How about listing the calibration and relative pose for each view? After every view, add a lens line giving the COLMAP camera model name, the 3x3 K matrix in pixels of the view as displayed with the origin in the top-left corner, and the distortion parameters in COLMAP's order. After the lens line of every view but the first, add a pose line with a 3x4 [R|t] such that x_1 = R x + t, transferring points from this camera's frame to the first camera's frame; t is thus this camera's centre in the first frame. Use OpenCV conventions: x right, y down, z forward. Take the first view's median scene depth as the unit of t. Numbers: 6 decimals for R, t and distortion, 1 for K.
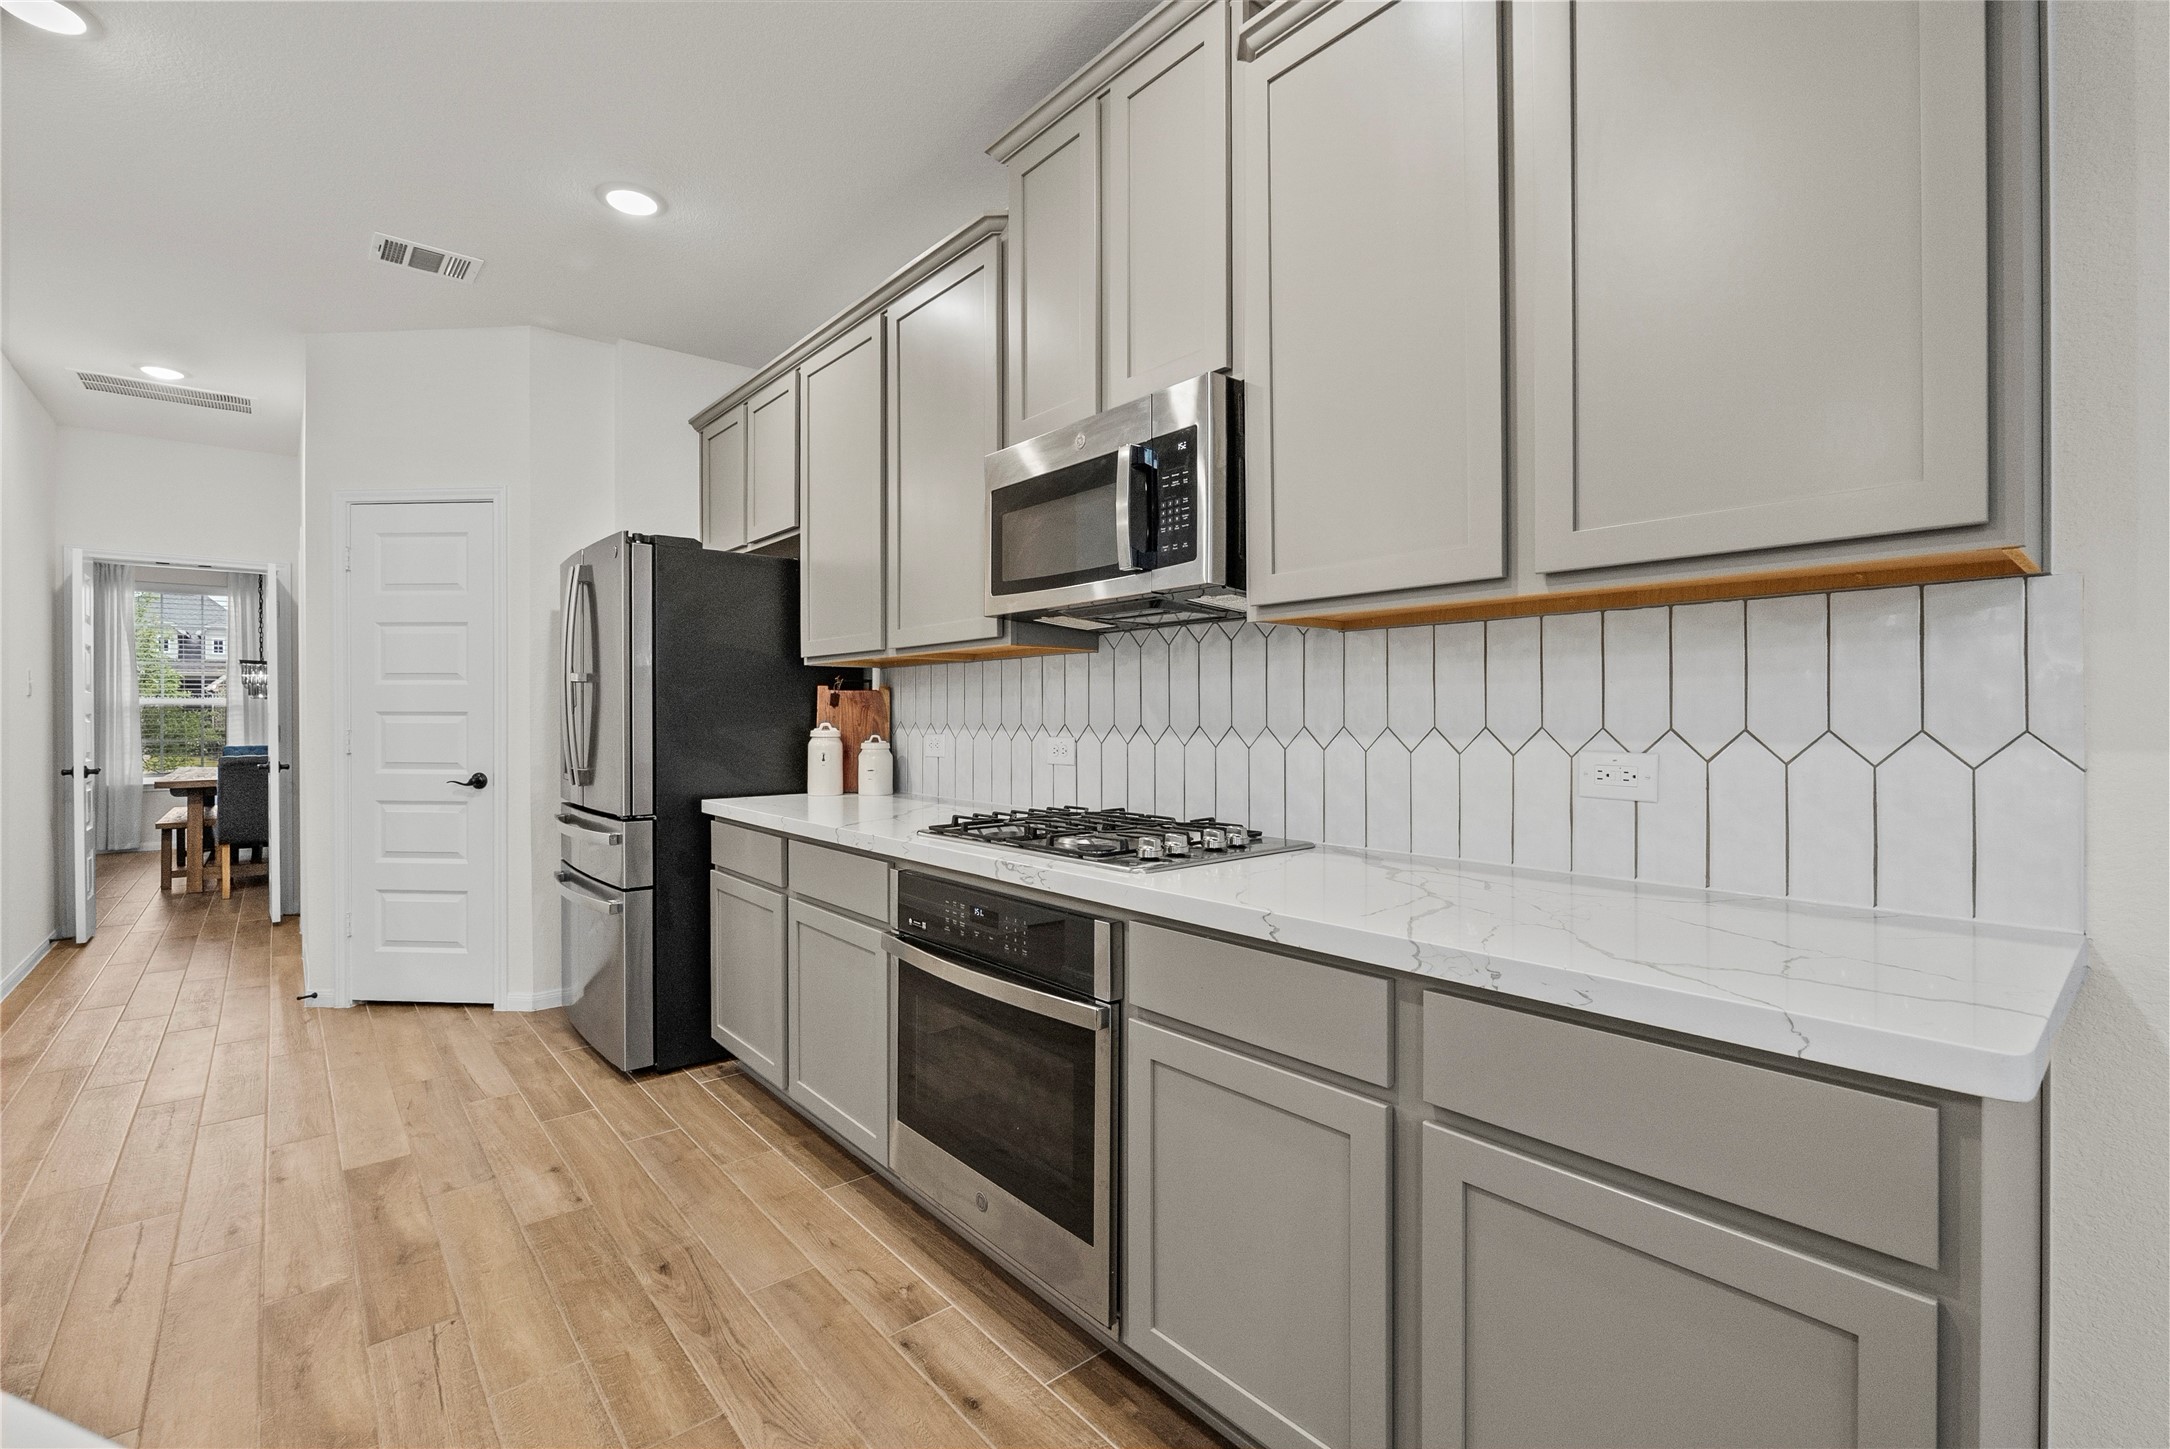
lens RADIAL K [[946.1, 0, 1084.9], [0, 946.1, 717.7], [0, 0, 1]] dist [-0.001679, -0.000073]
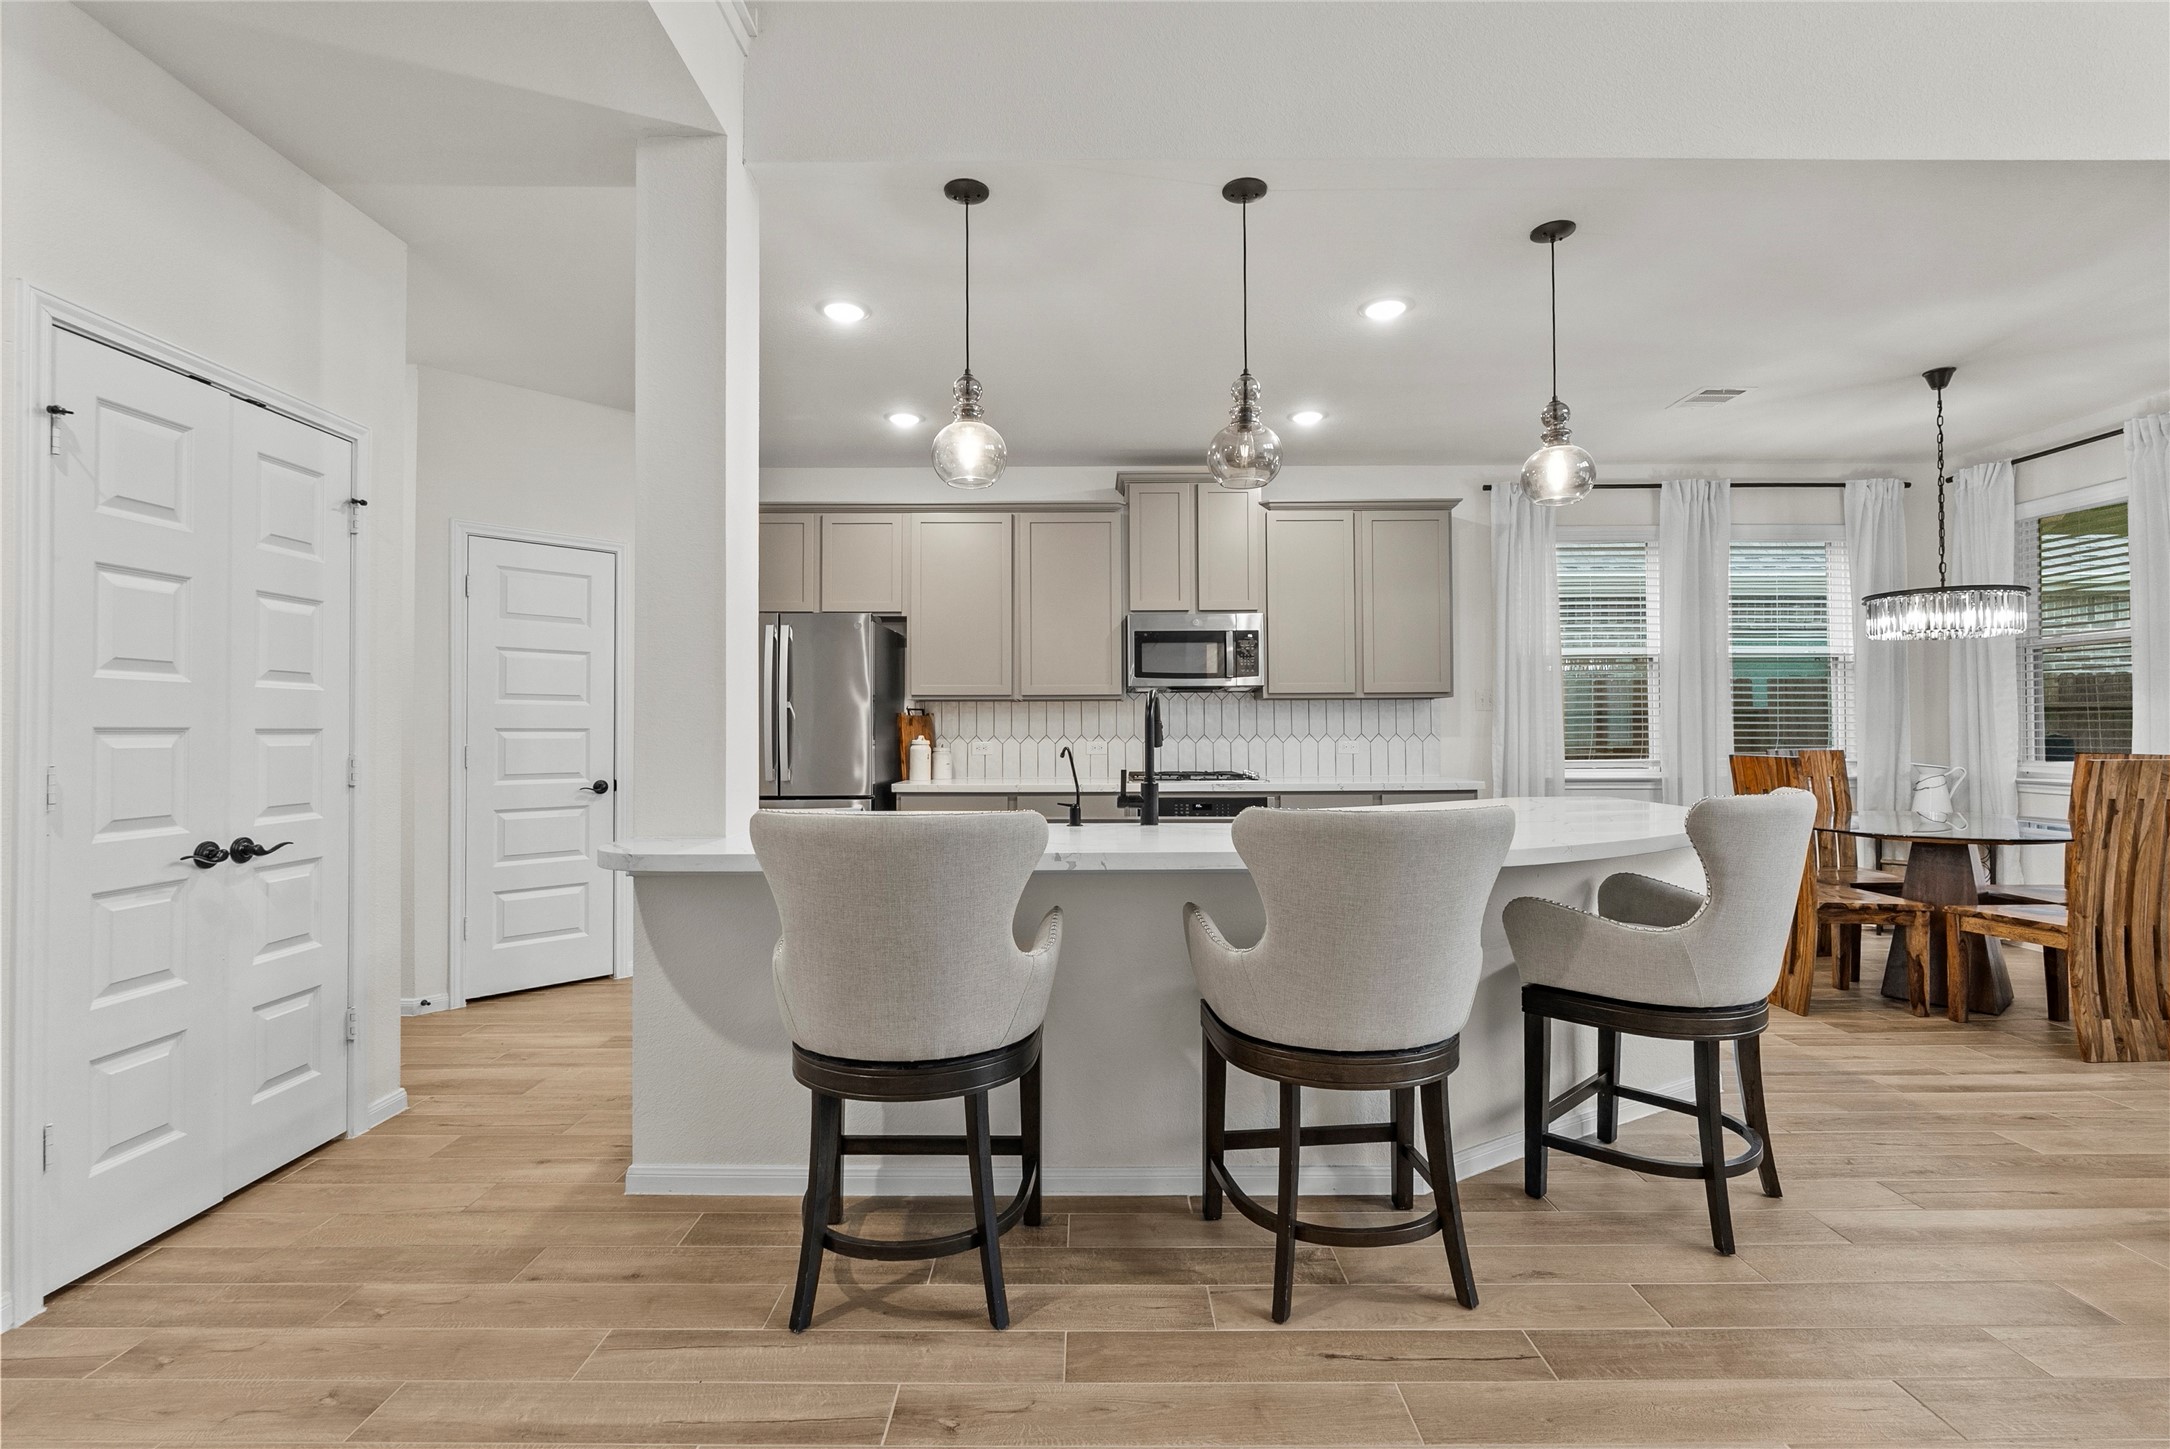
lens RADIAL K [[952.1, 0, 1085.0], [0, 952.1, 717.0], [0, 0, 1]] dist [-0.004462, -0.000088]
pose [[0.651670, 0.010428, 0.758431, -3.361278], [0.005886, 0.999806, -0.018804, 0.014180], [-0.758479, 0.016718, 0.651483, -0.677601]]
